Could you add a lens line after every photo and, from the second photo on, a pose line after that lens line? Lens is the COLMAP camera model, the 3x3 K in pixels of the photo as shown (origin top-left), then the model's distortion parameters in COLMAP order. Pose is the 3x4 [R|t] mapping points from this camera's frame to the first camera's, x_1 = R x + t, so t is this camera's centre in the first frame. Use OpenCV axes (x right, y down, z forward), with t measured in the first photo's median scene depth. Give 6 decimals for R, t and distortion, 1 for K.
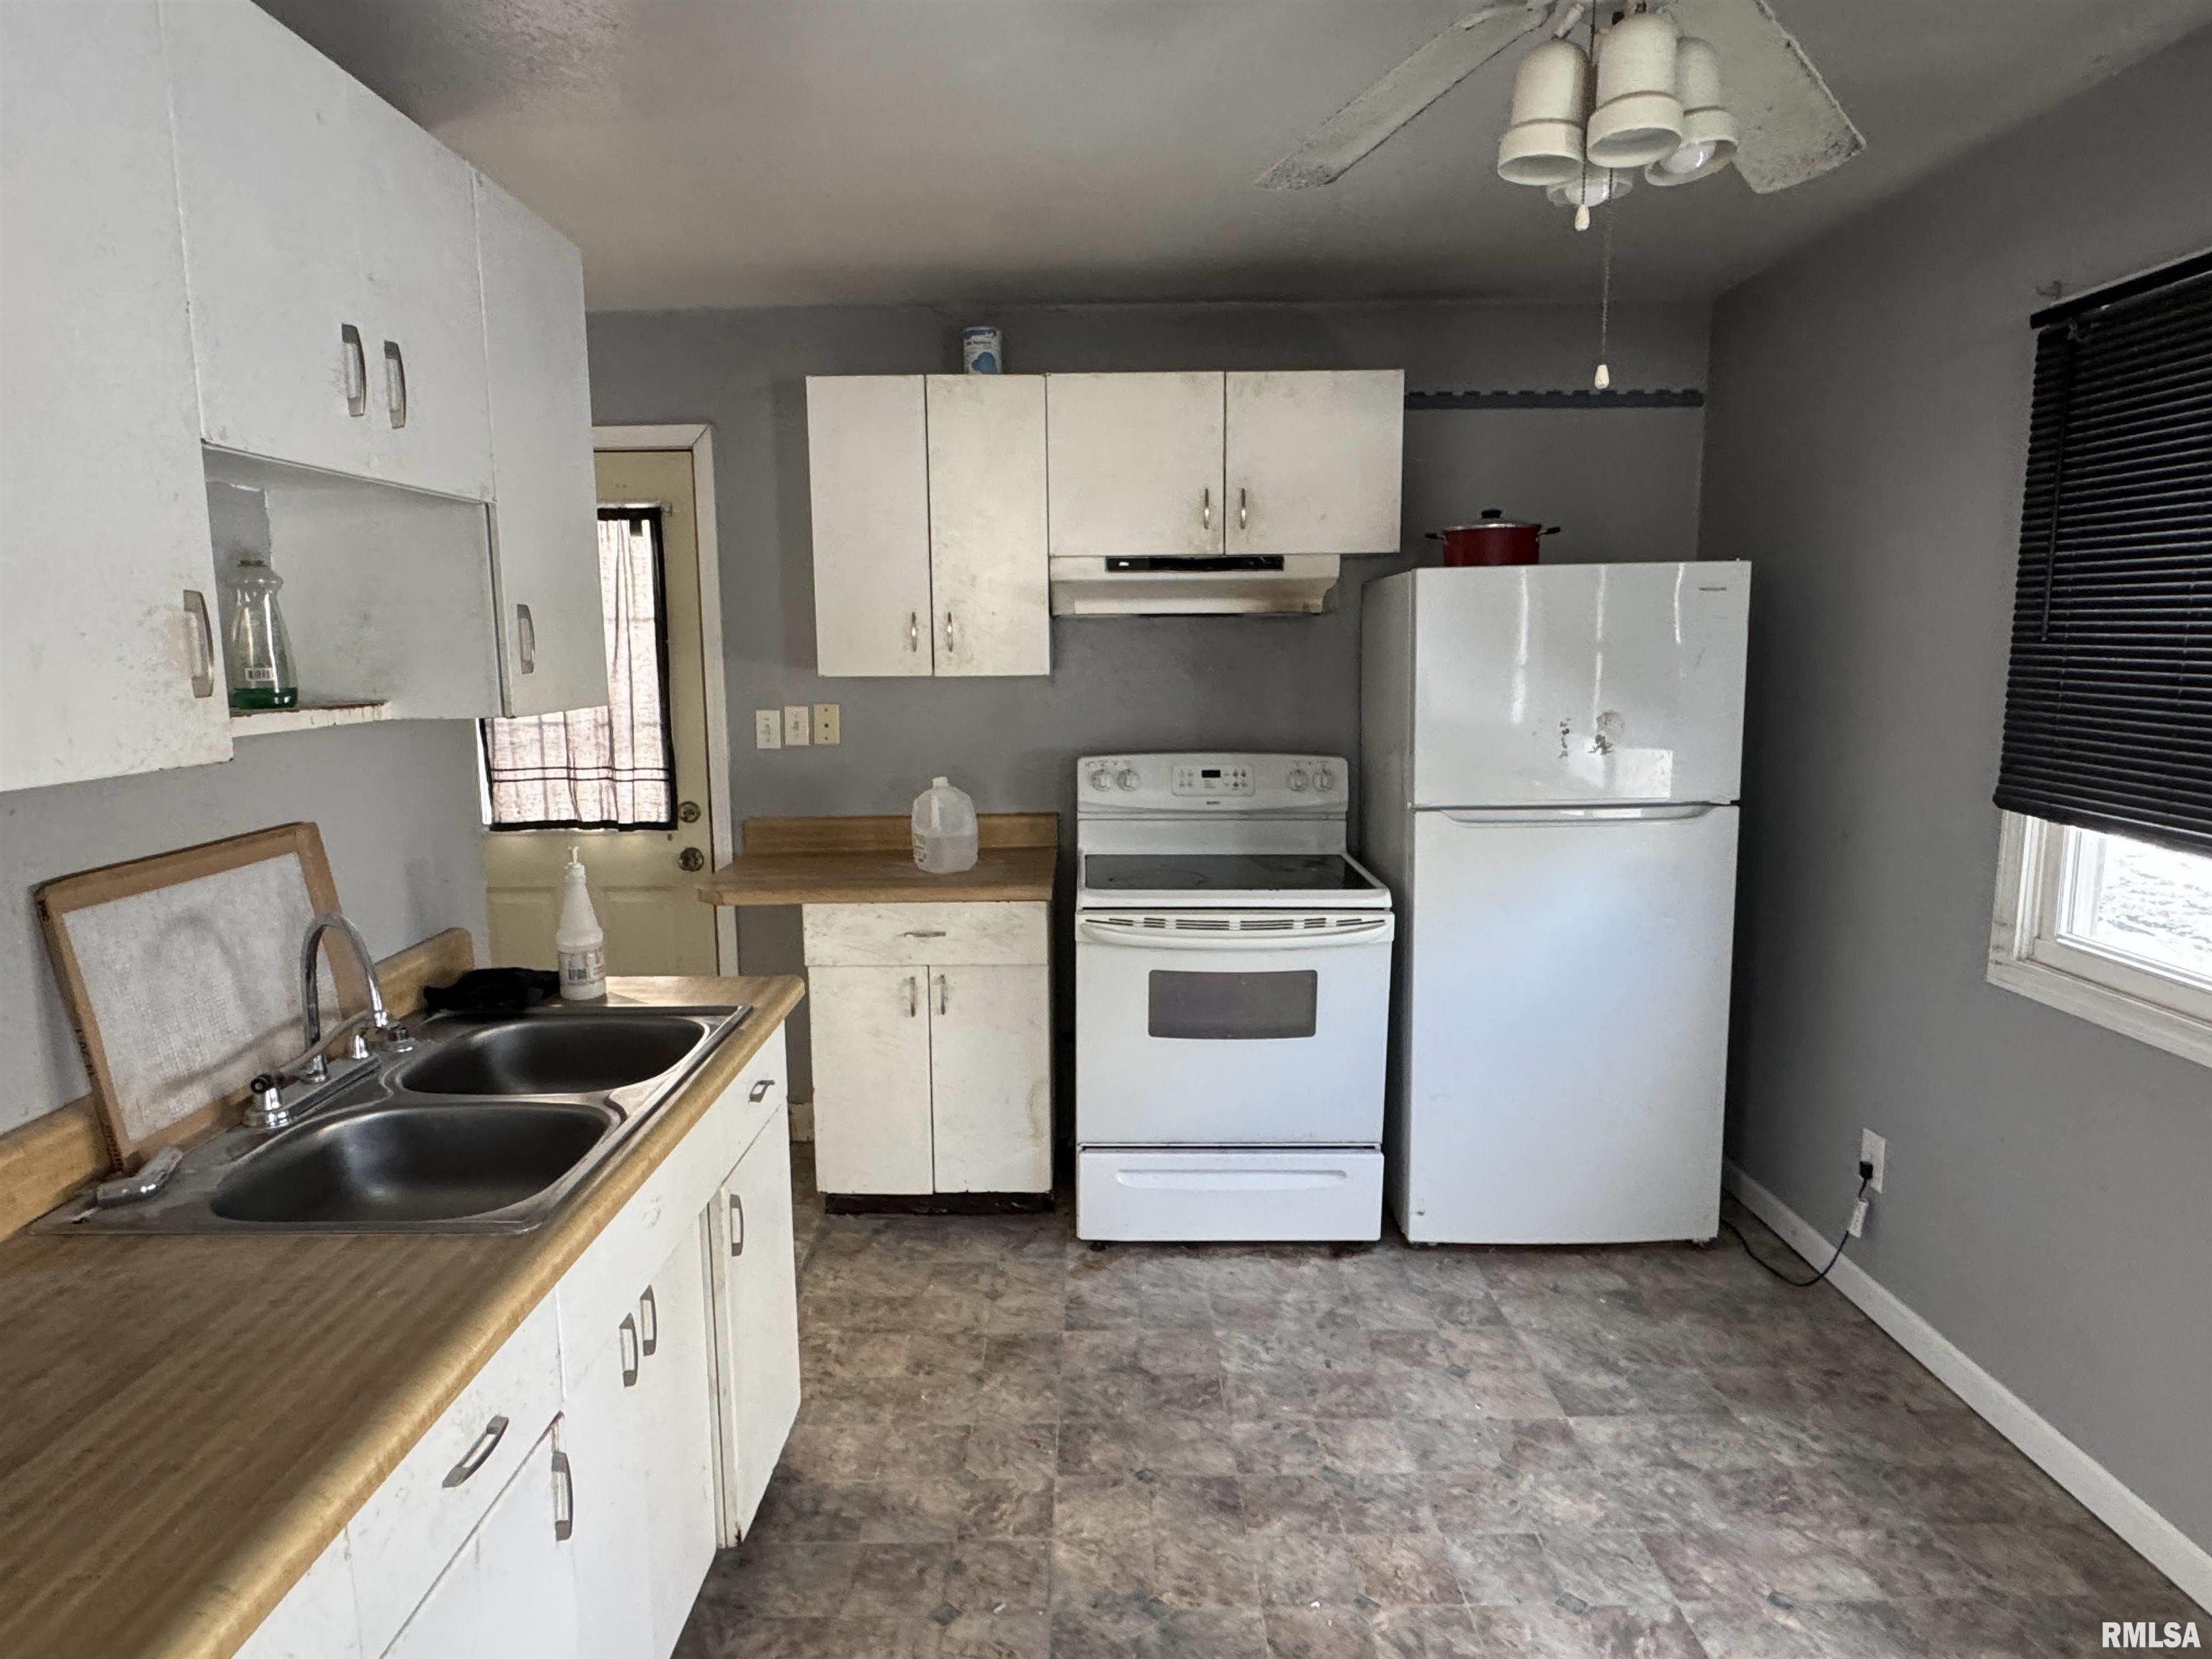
lens RADIAL K [[1308.6, 0, 1107.3], [0, 1308.6, 824.5], [0, 0, 1]] dist [0.001580, 0.003674]
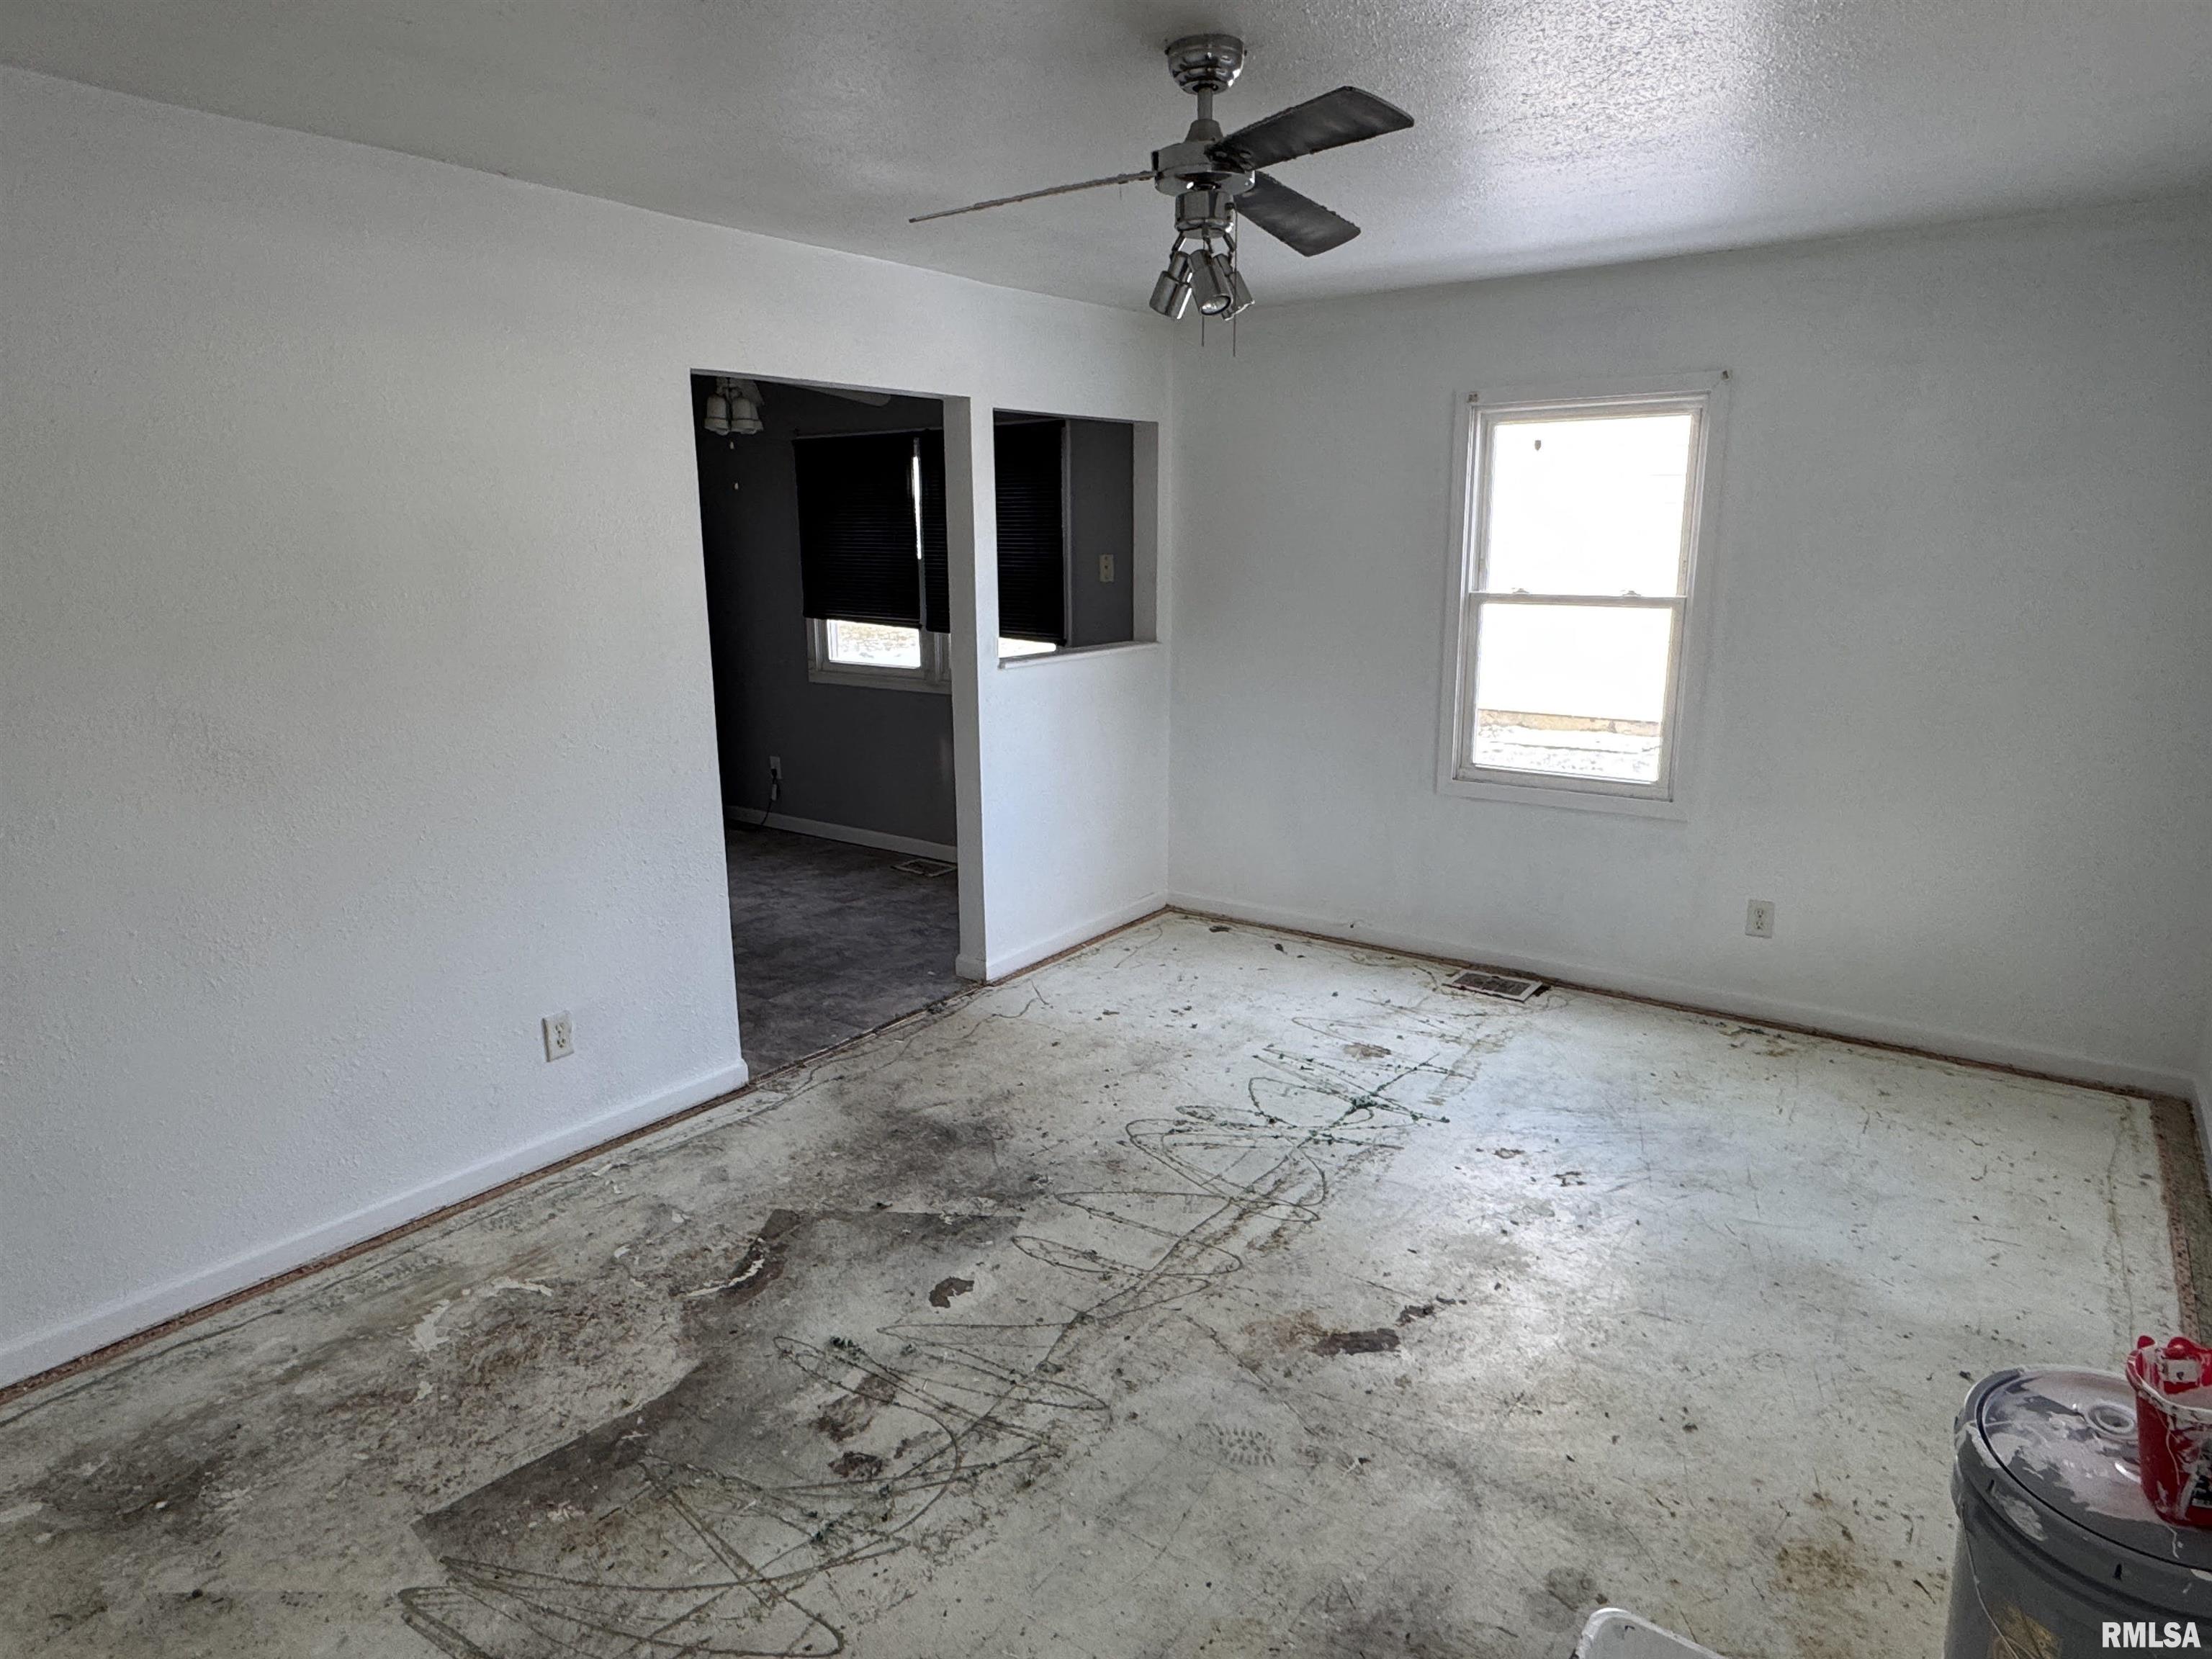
lens RADIAL K [[1308.6, 0, 1107.8], [0, 1308.6, 828.1], [0, 0, 1]] dist [0.001580, 0.003674]
pose [[0.589579, -0.167122, 0.790232, -1.262989], [0.116056, 0.985736, 0.121881, 0.171061], [-0.799329, 0.019853, 0.600565, -1.222812]]
